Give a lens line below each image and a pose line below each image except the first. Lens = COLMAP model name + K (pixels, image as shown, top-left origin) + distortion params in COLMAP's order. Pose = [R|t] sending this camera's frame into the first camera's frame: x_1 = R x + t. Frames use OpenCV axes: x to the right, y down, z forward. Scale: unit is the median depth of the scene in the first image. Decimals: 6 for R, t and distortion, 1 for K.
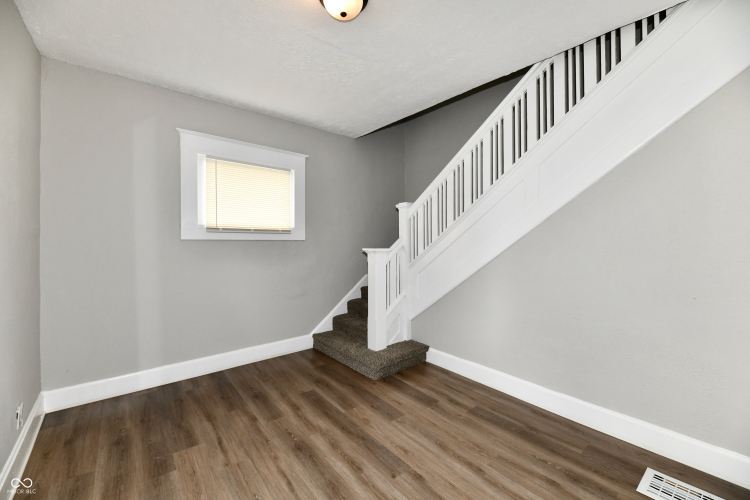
lens RADIAL K [[306.7, 0, 377.7], [0, 306.7, 237.2], [0, 0, 1]] dist [-0.000923, -0.003067]
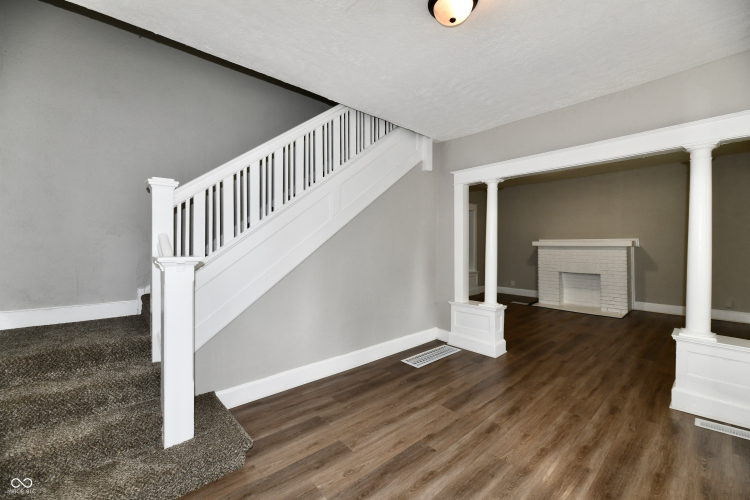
lens RADIAL K [[306.7, 0, 380.5], [0, 306.7, 240.8], [0, 0, 1]] dist [-0.000923, -0.003067]
pose [[-0.049974, 0.005755, 0.998734, -0.838413], [-0.020657, 0.999764, -0.006795, 0.005056], [-0.998537, -0.020970, -0.049843, 0.977994]]
